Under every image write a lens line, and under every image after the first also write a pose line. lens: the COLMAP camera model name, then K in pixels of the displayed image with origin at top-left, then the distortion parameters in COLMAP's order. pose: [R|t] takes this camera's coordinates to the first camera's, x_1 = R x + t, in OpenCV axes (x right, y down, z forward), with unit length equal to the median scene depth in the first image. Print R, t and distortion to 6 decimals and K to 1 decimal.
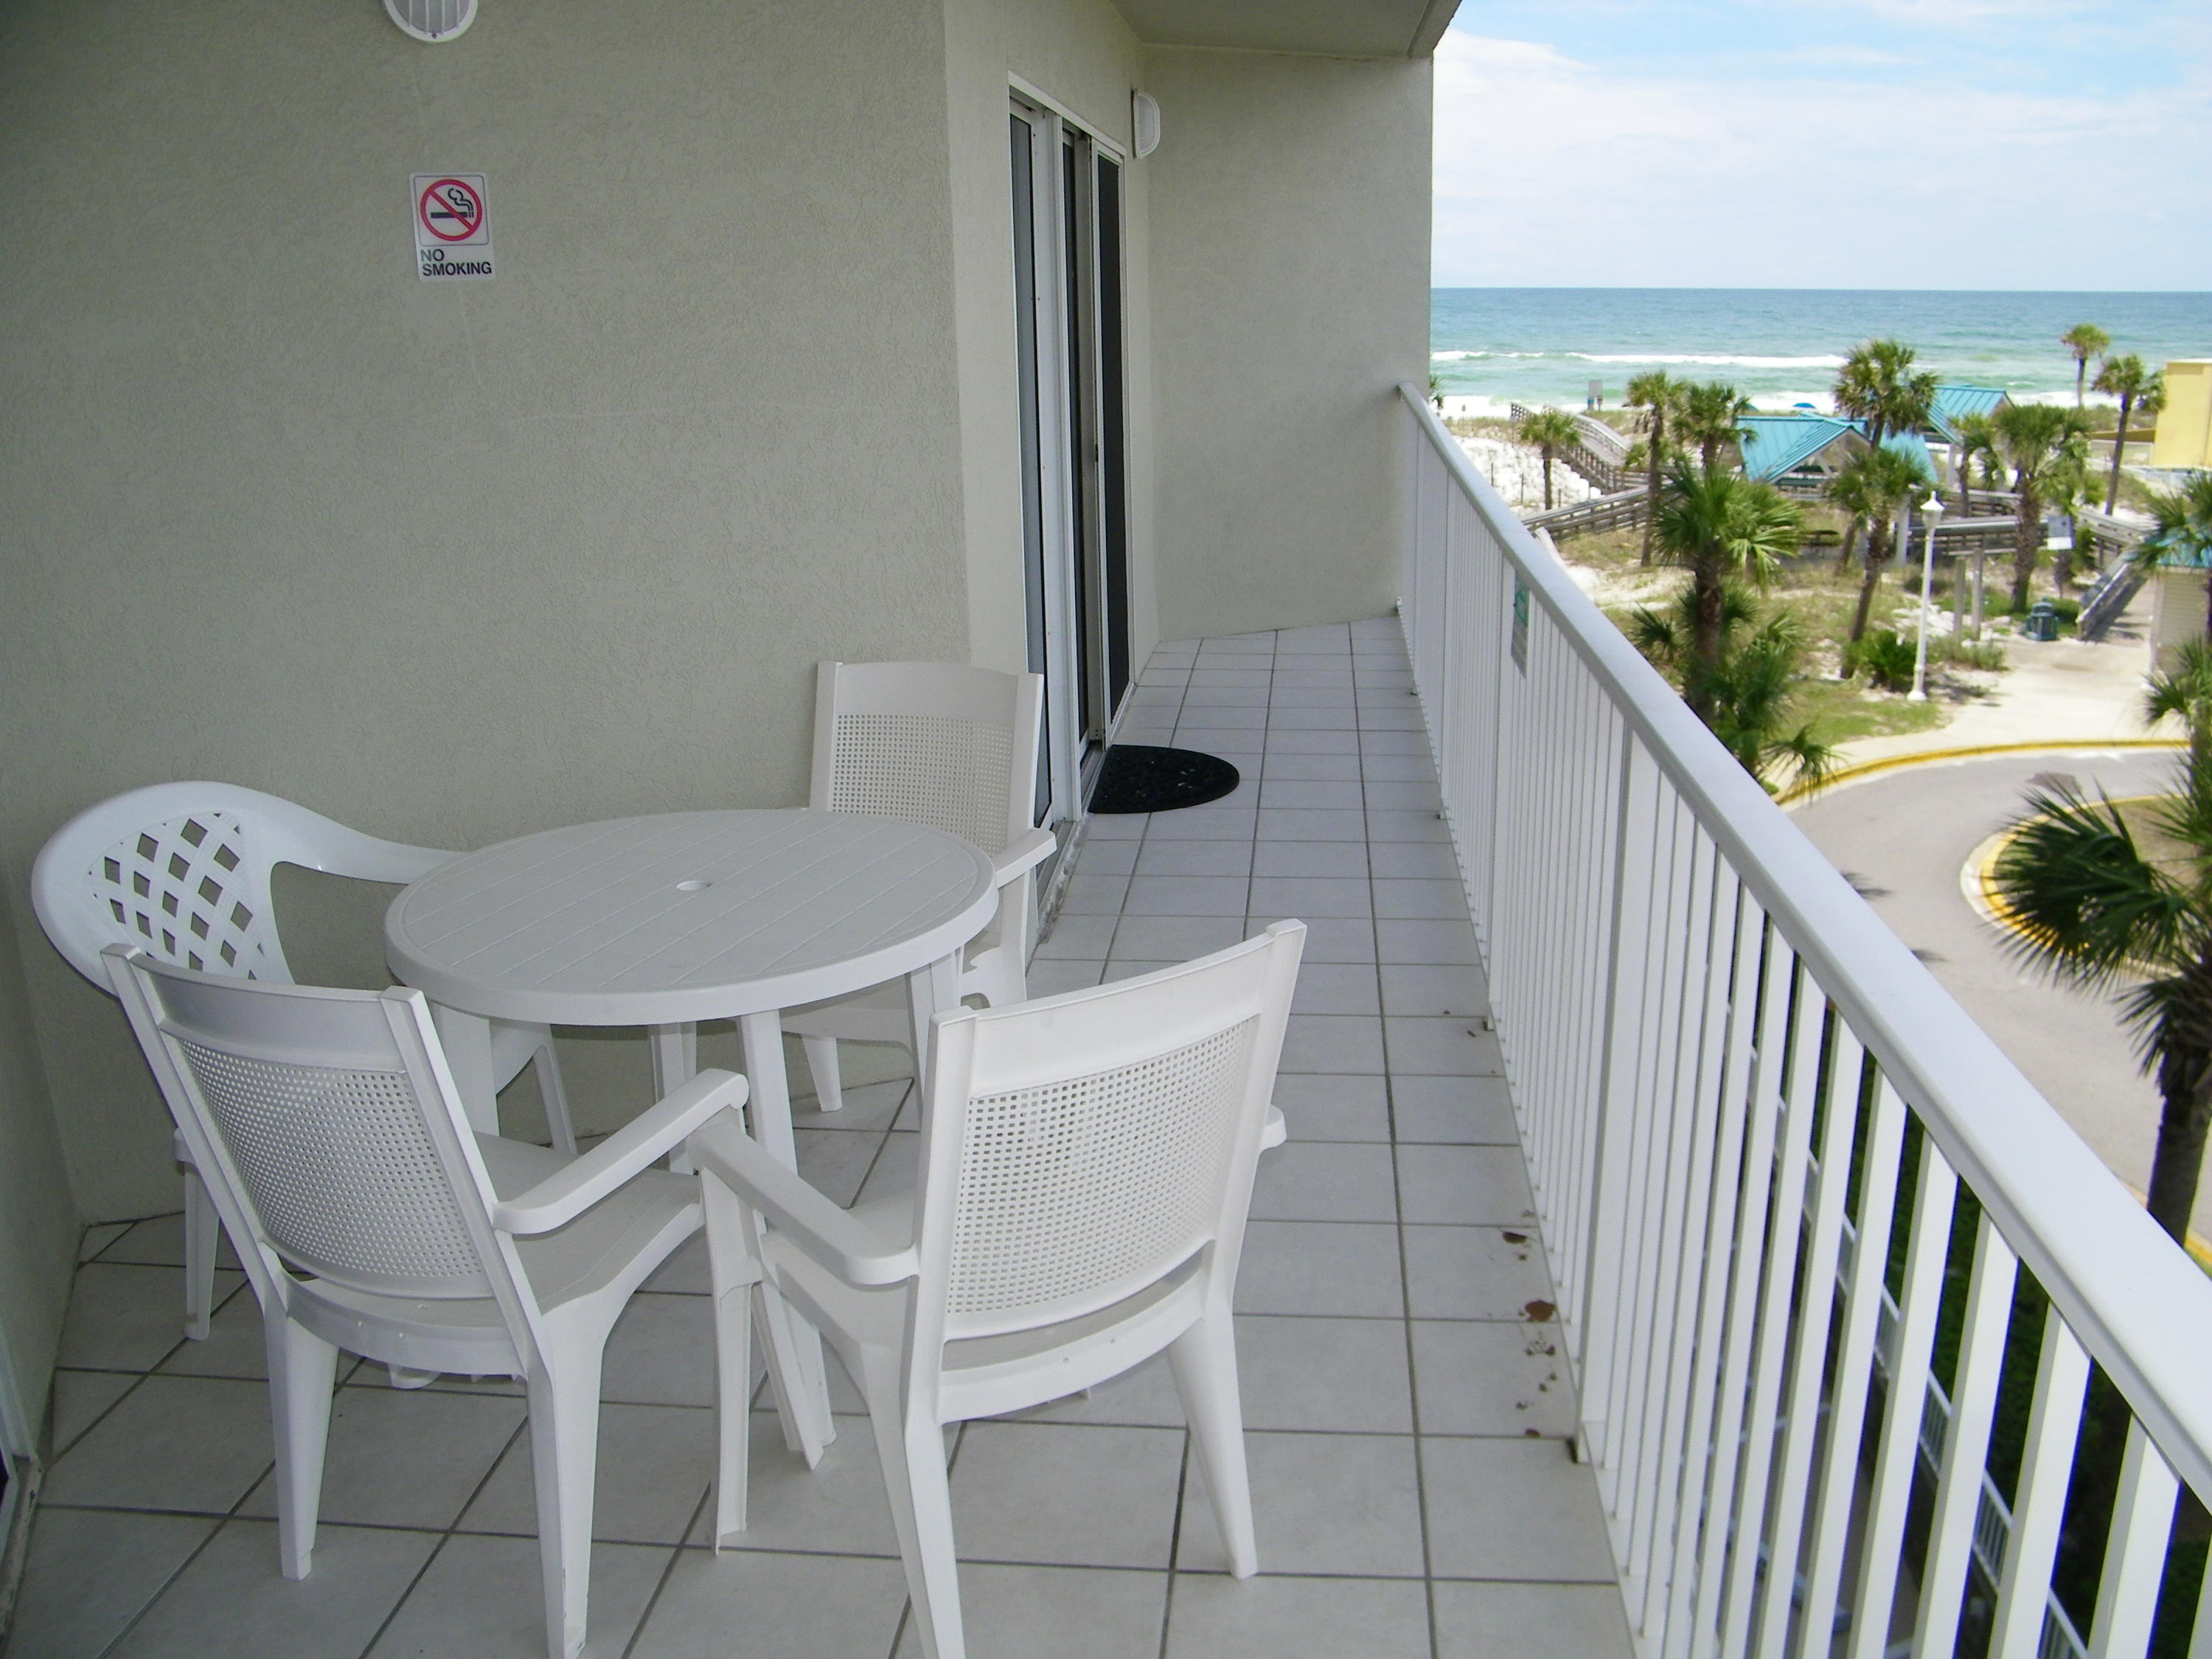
lens RADIAL K [[1846.7, 0, 1147.9], [0, 1846.7, 797.9], [0, 0, 1]] dist [-0.196004, 0.171675]
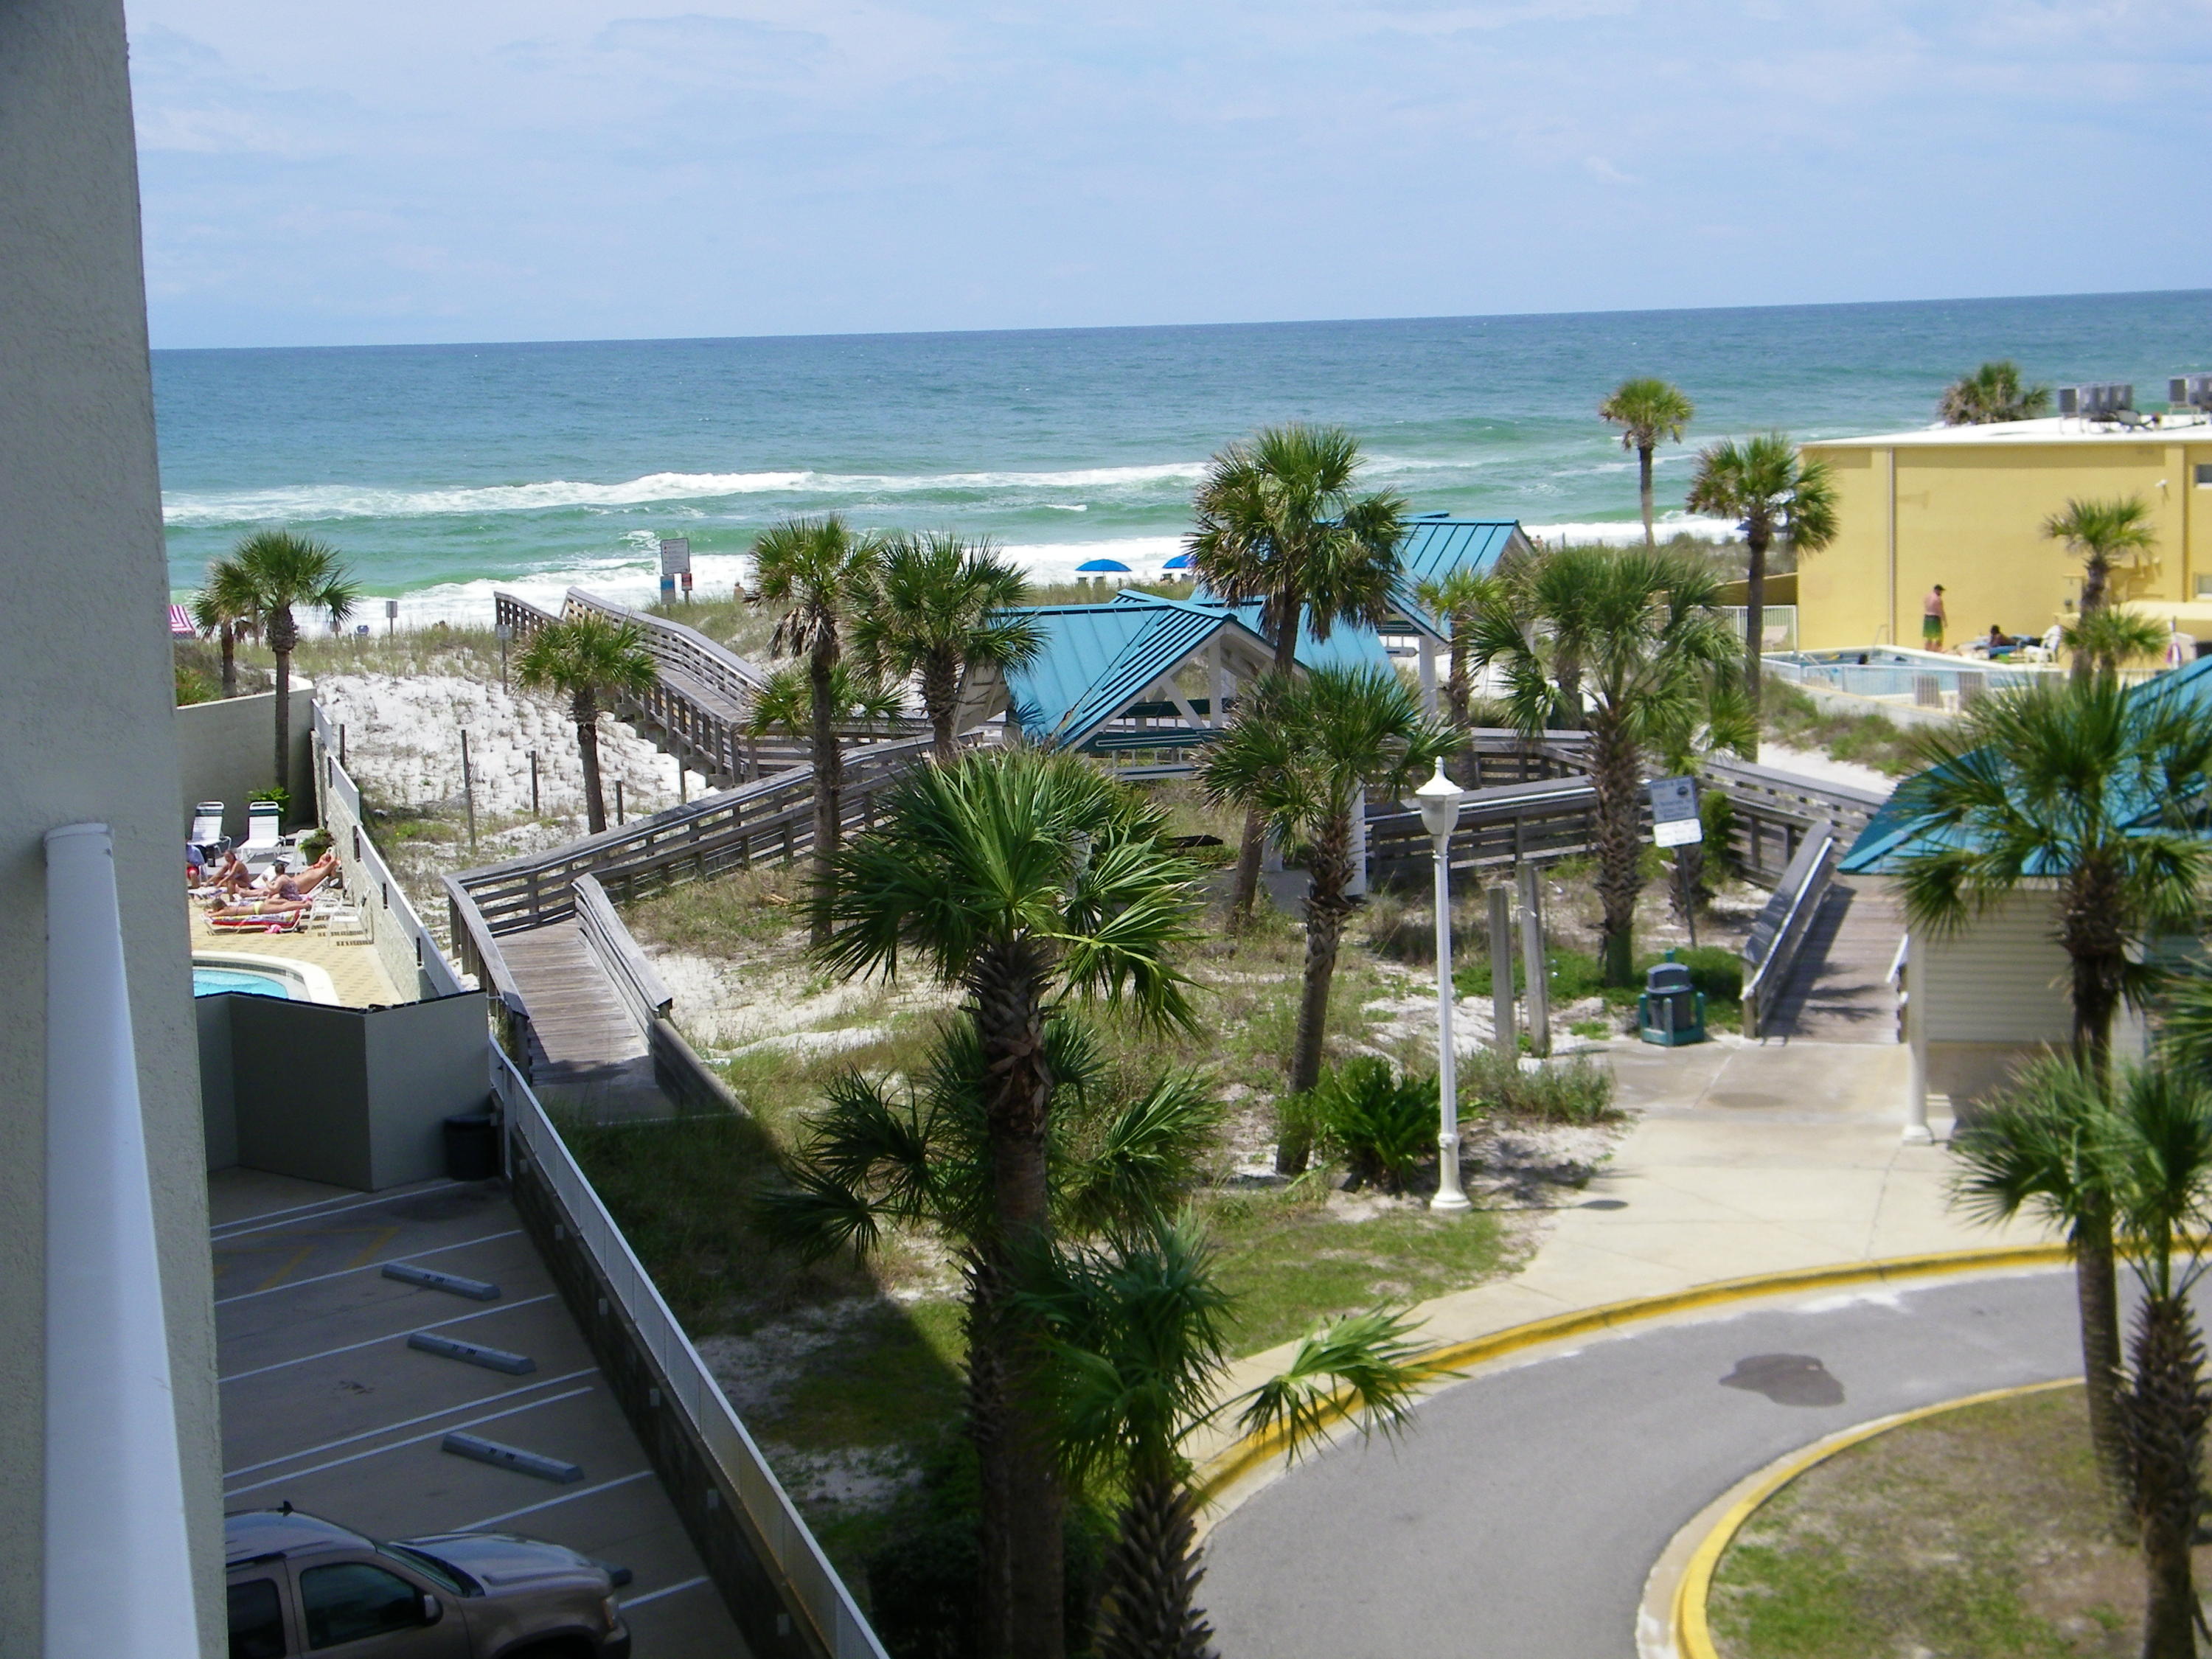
lens RADIAL K [[3692.3, 0, 1106.0], [0, 3692.3, 829.5], [0, 0, 1]] dist [0.287426, -0.002991]
pose [[0.937263, -0.054456, 0.344344, 0.023811], [0.104196, 0.986334, -0.127626, -0.032375], [-0.332688, 0.155498, 0.930128, 0.115742]]
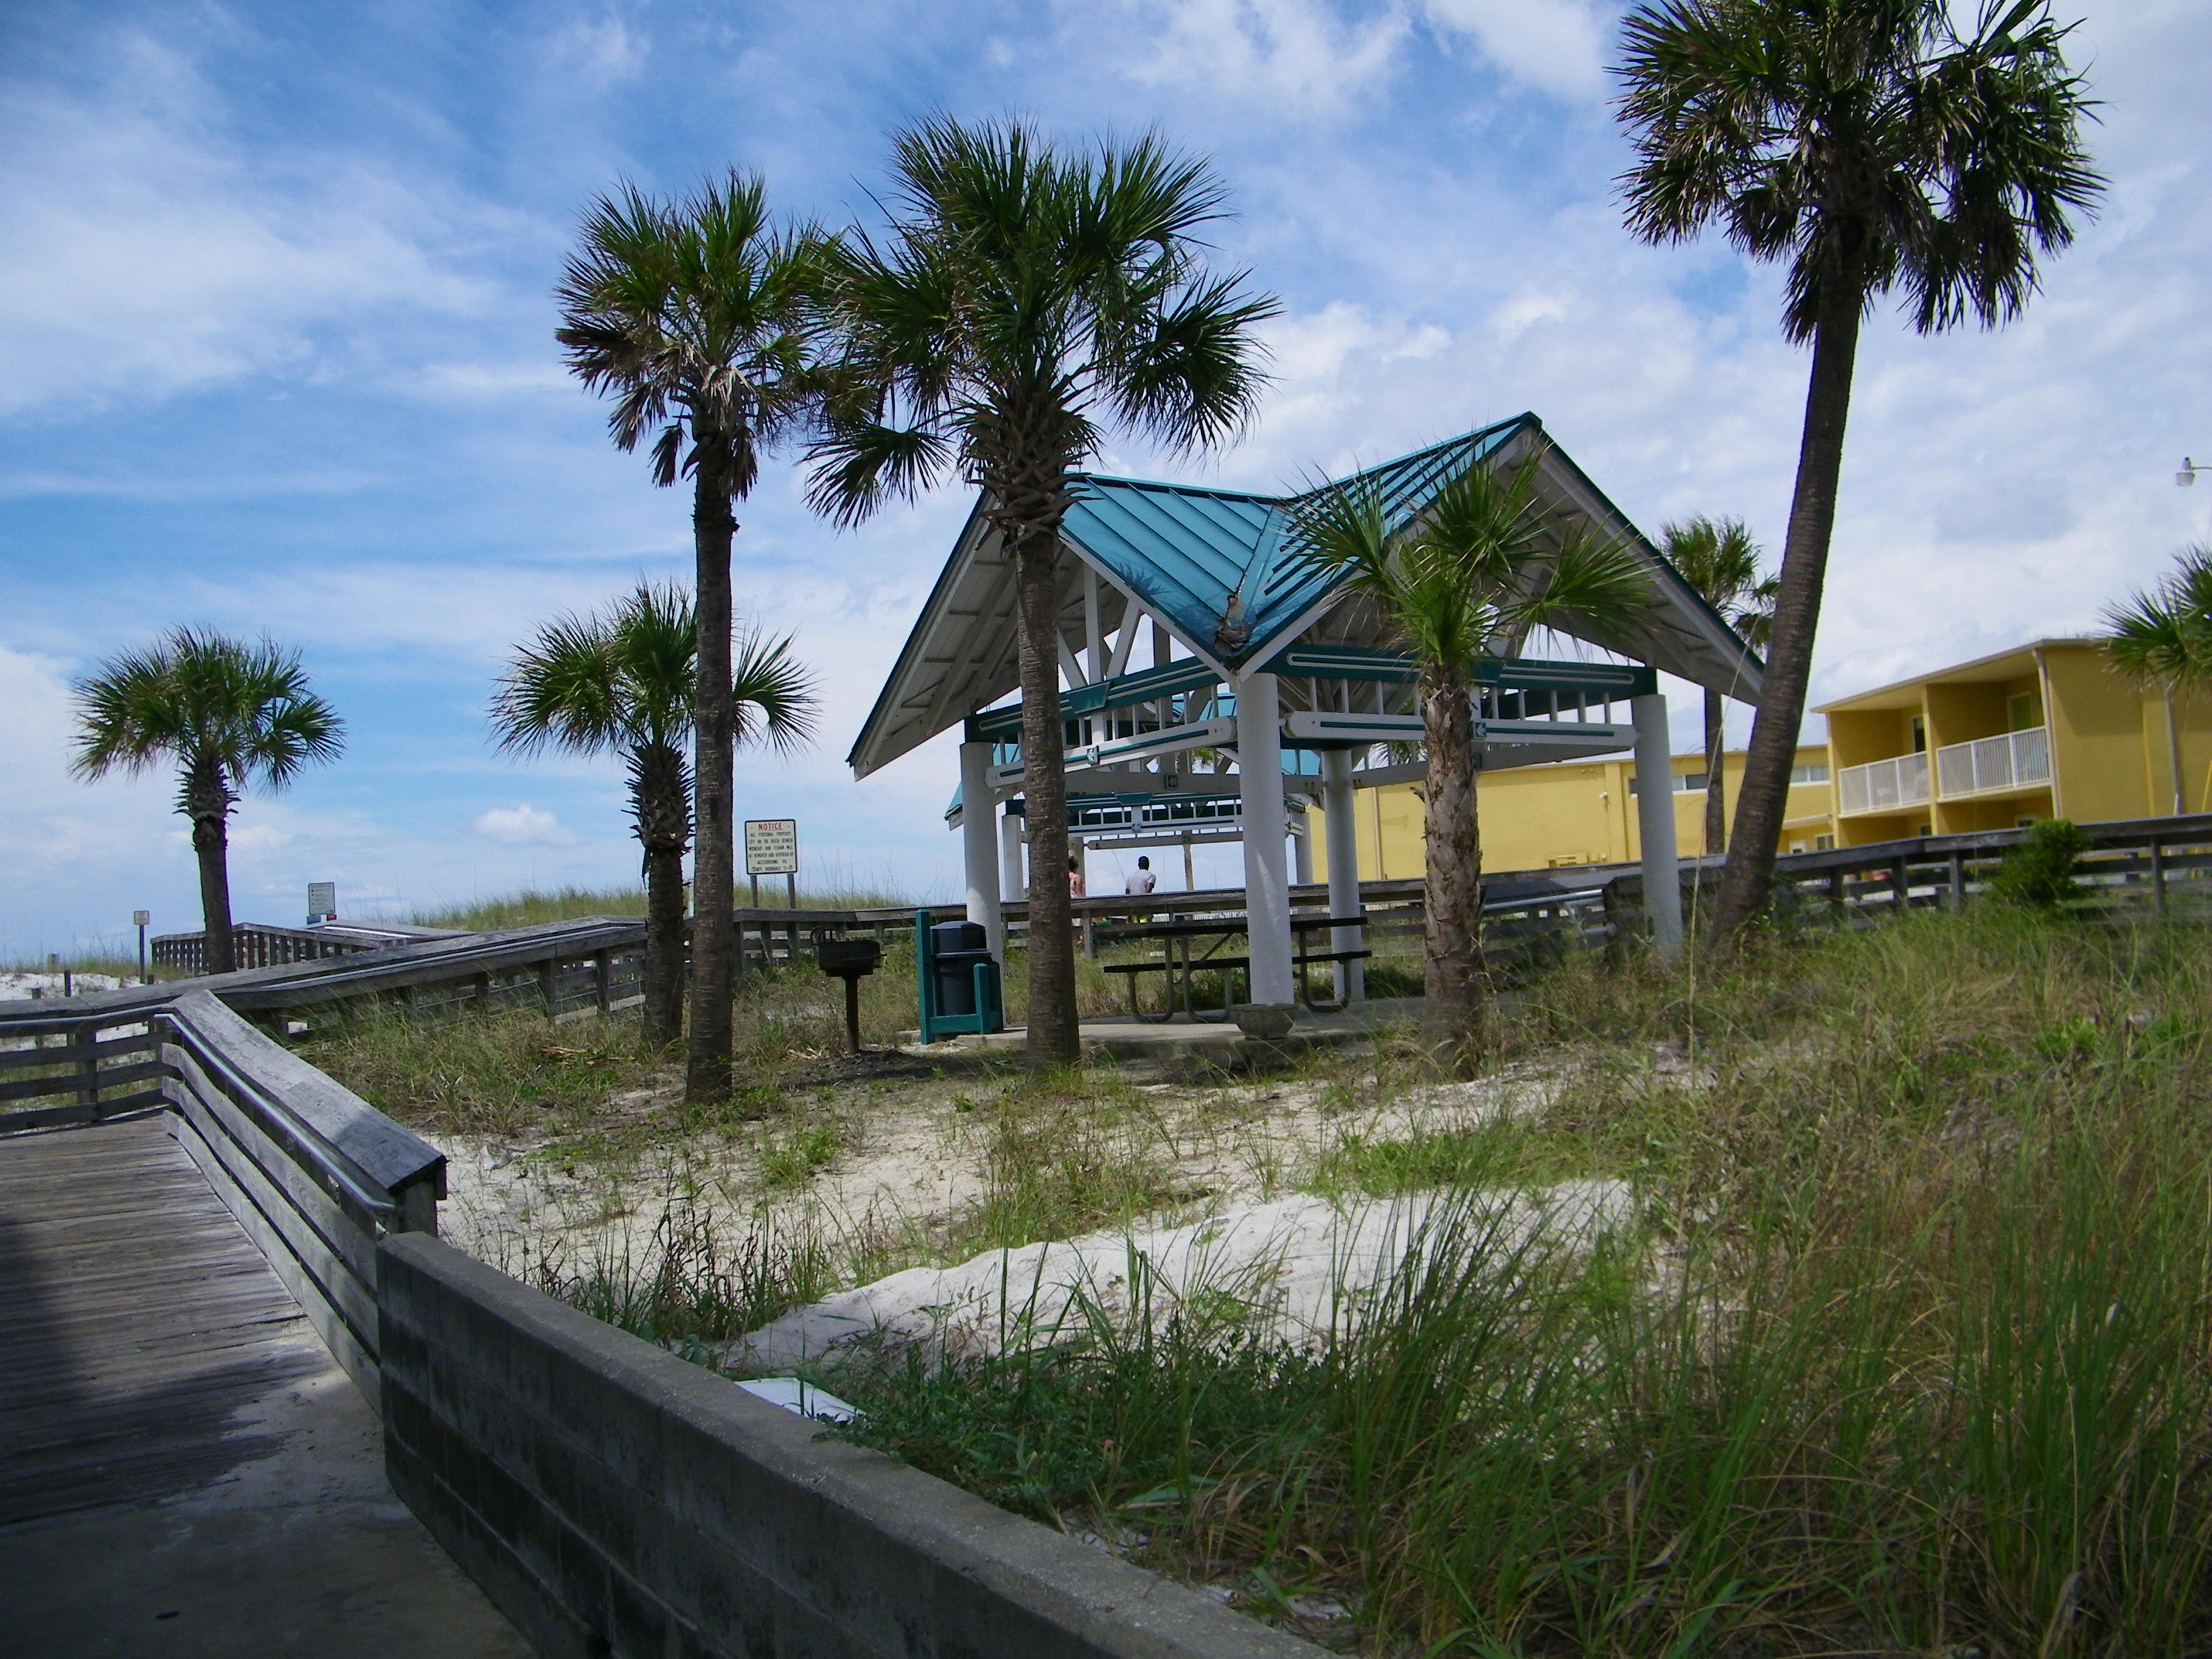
lens RADIAL K [[1846.7, 0, 1147.9], [0, 1846.7, 797.9], [0, 0, 1]] dist [-0.196004, 0.171675]
pose [[0.773529, 0.026330, 0.633214, 0.158756], [0.204000, 0.935616, -0.288108, -0.083714], [-0.600031, 0.352035, 0.718355, 0.718790]]
